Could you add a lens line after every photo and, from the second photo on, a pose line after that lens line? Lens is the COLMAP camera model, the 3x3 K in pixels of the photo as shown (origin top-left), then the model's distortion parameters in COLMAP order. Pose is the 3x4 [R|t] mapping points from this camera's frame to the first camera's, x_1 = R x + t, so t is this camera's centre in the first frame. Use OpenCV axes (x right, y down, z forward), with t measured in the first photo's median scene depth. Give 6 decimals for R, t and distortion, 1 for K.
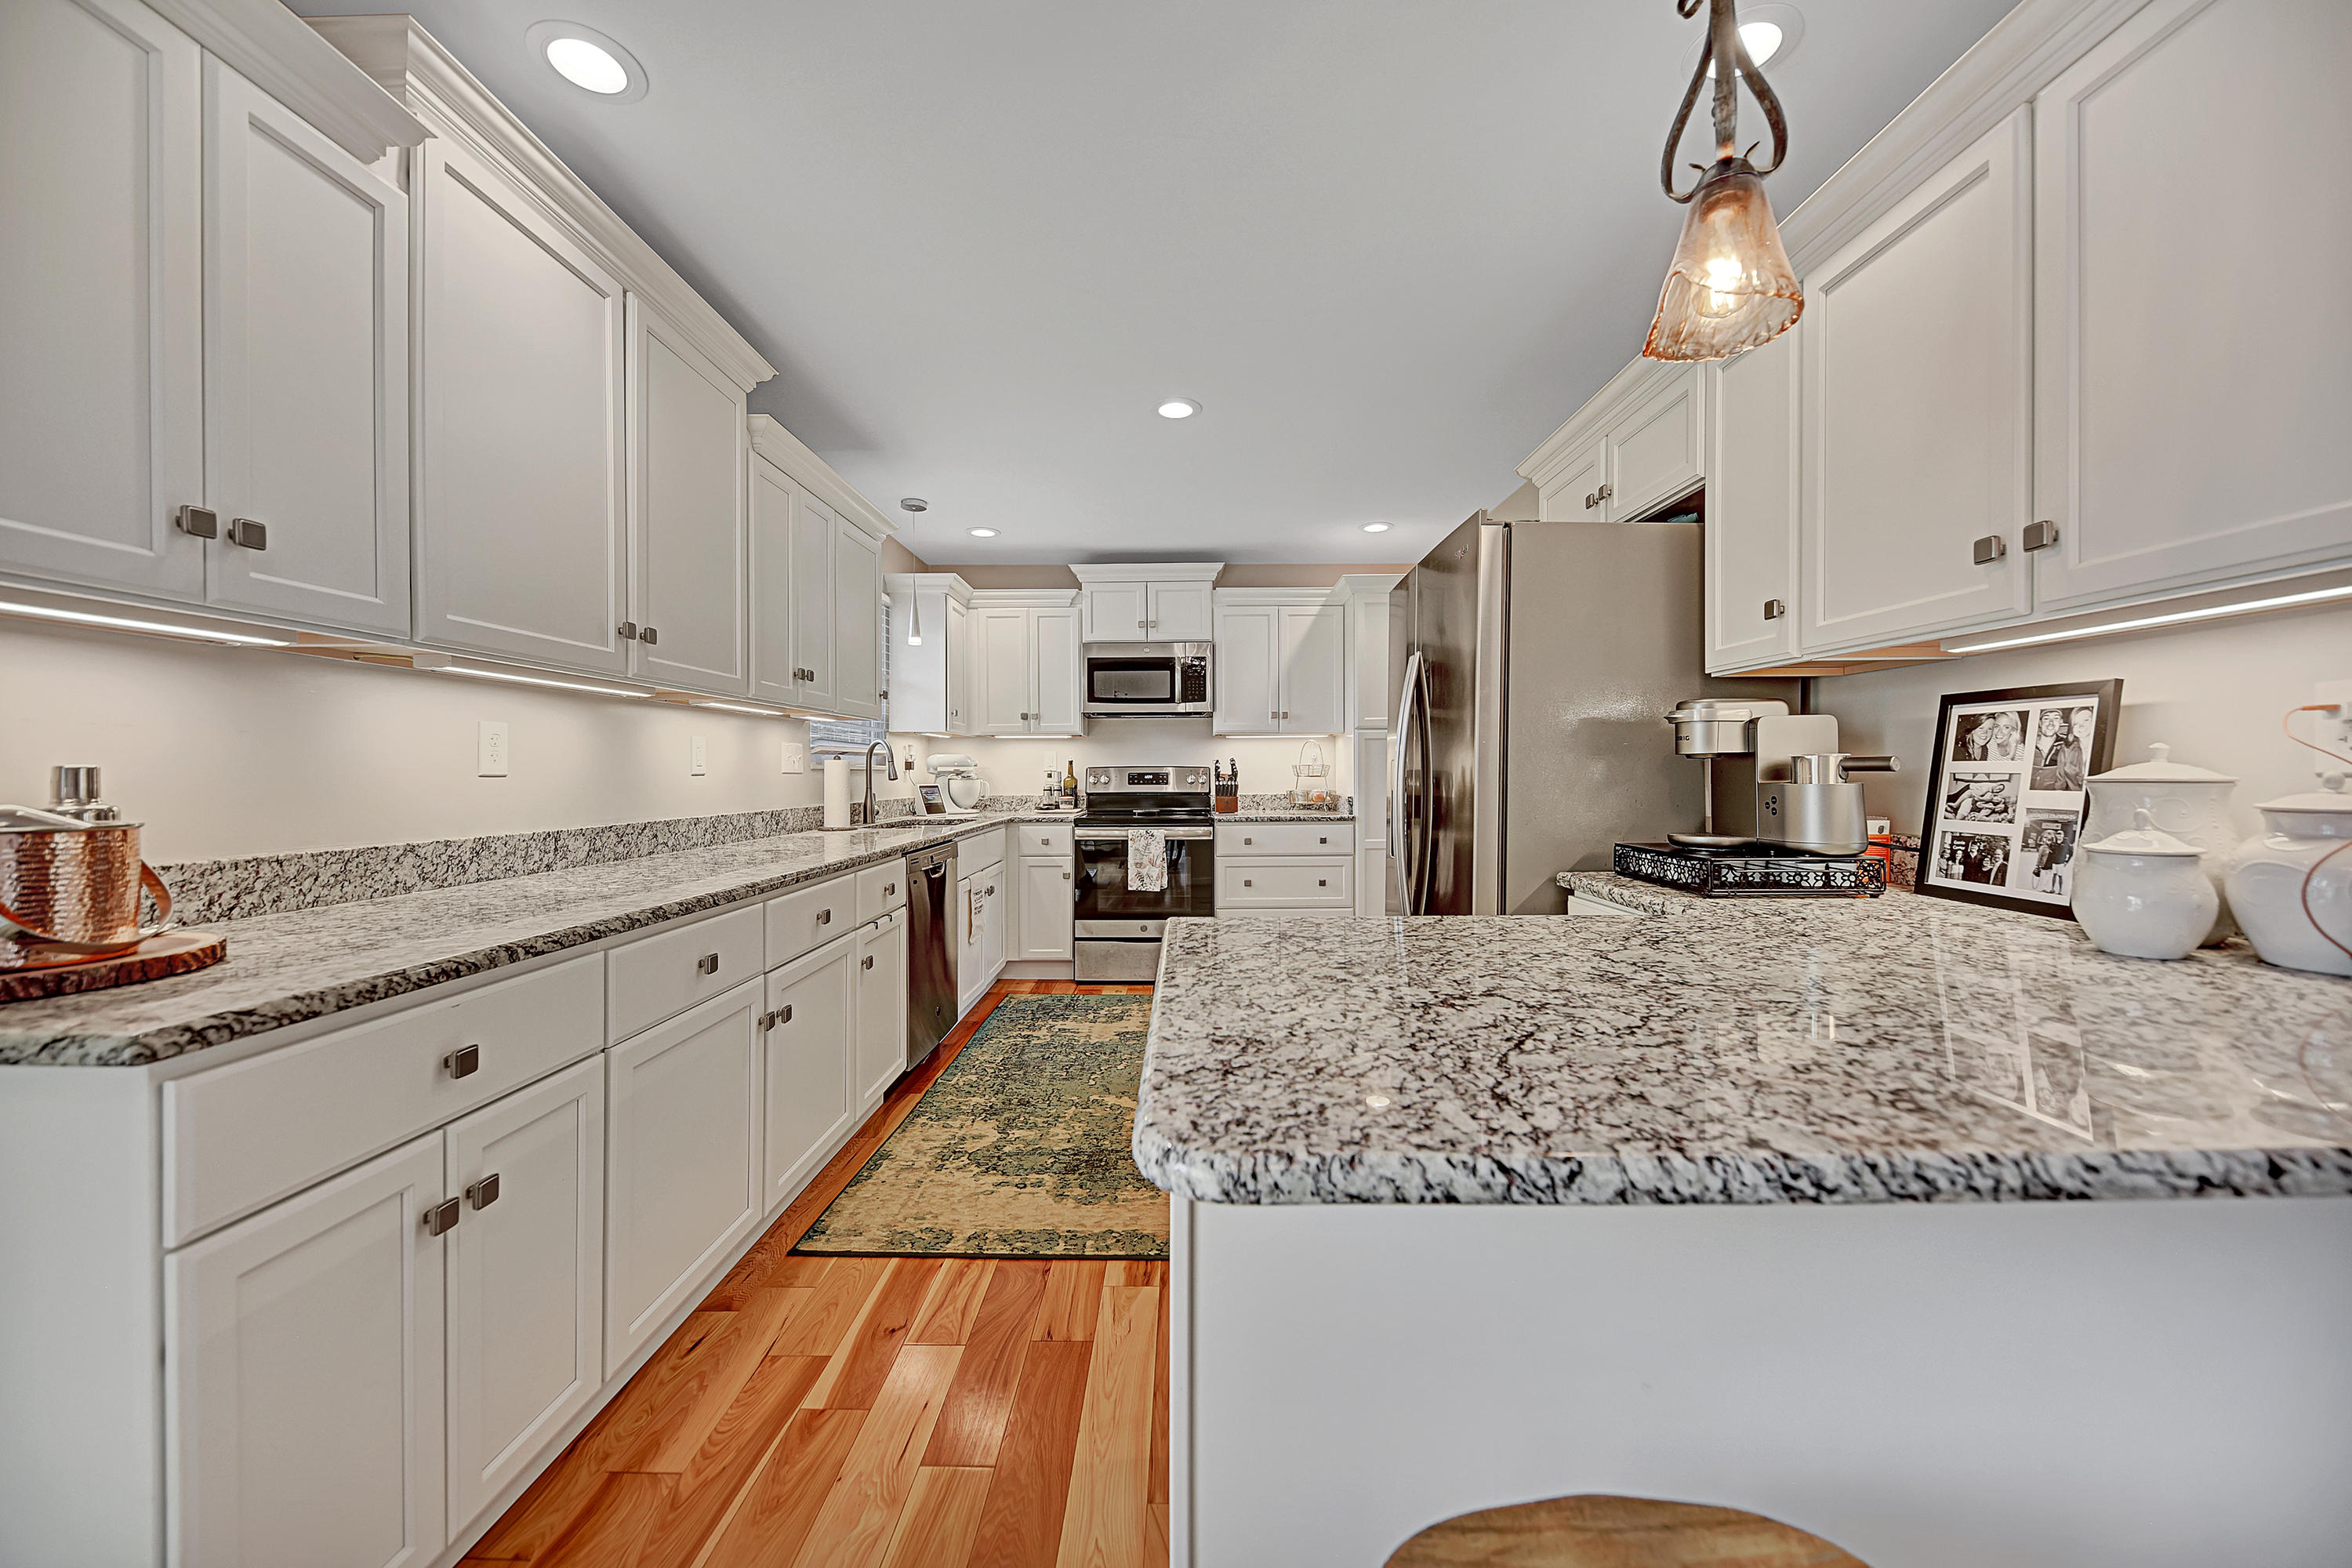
lens RADIAL K [[852.2, 0, 1176.0], [0, 852.2, 784.0], [0, 0, 1]] dist [-0.014744, -0.000139]
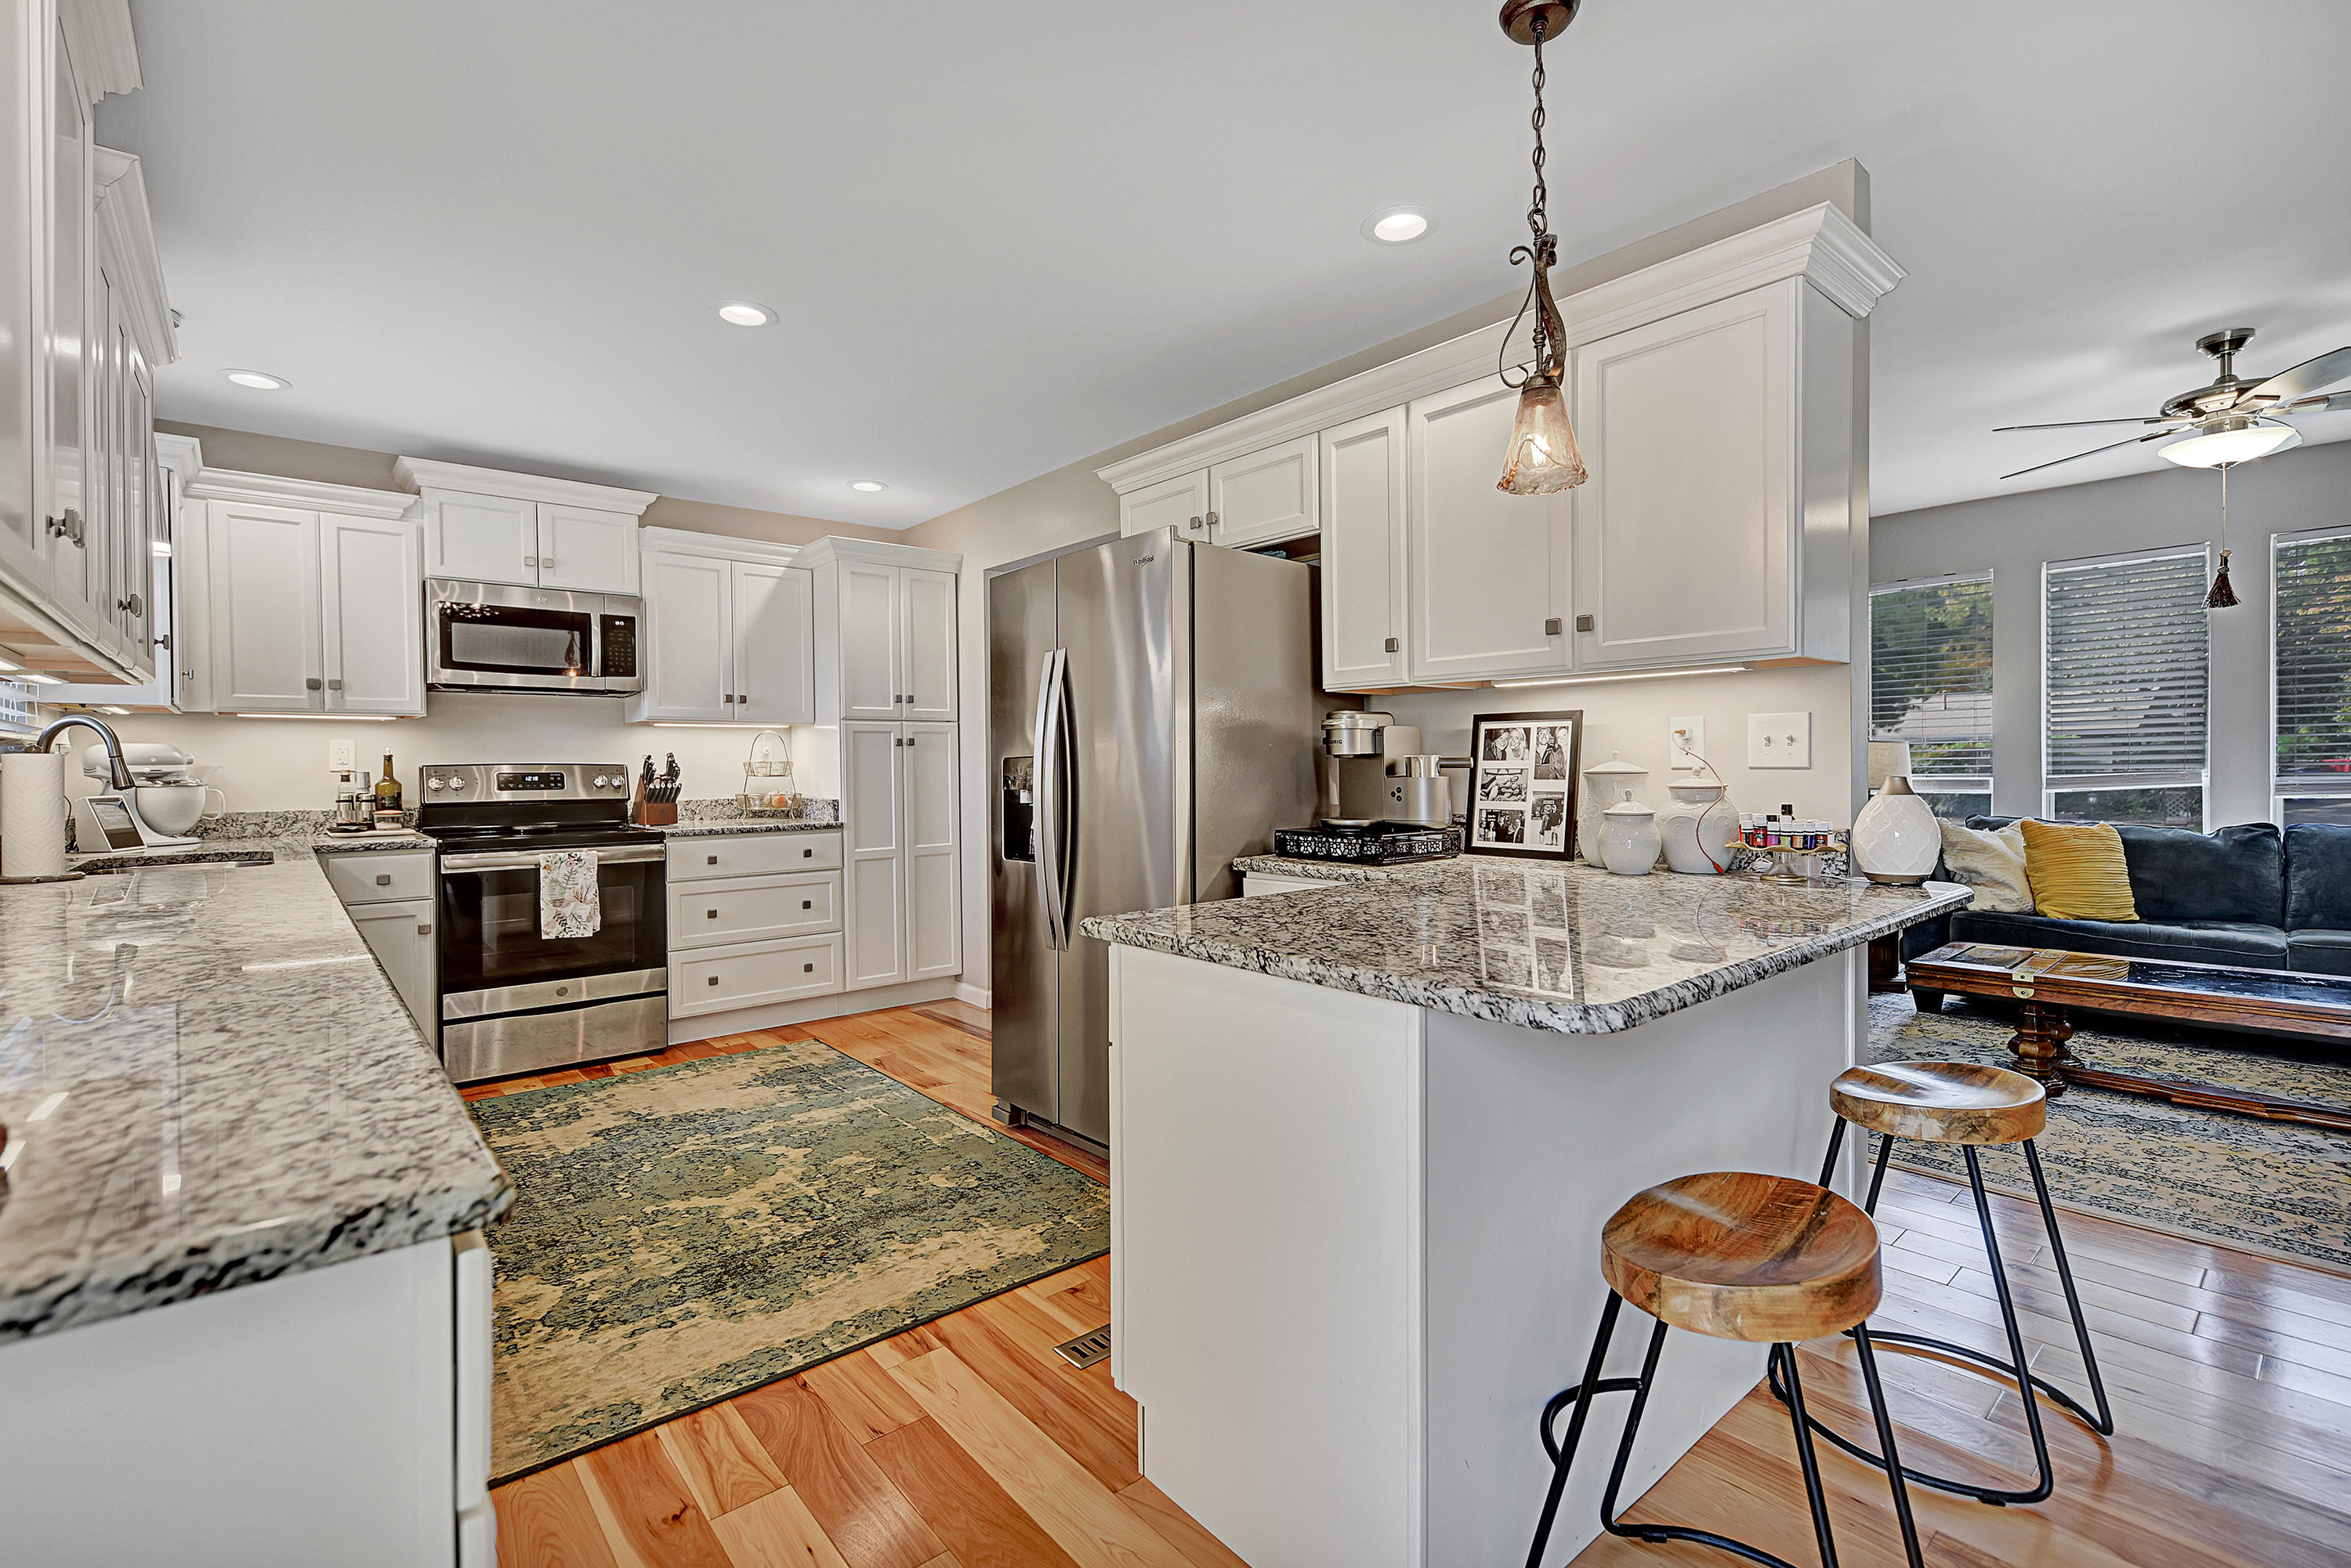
lens RADIAL K [[1049.9, 0, 1176.4], [0, 1049.9, 775.4], [0, 0, 1]] dist [-0.001709, 0.009529]
pose [[0.746383, -0.008467, 0.665462, -0.359910], [0.014081, 0.999896, -0.003071, -0.001788], [-0.665367, 0.011662, 0.746425, 0.001428]]
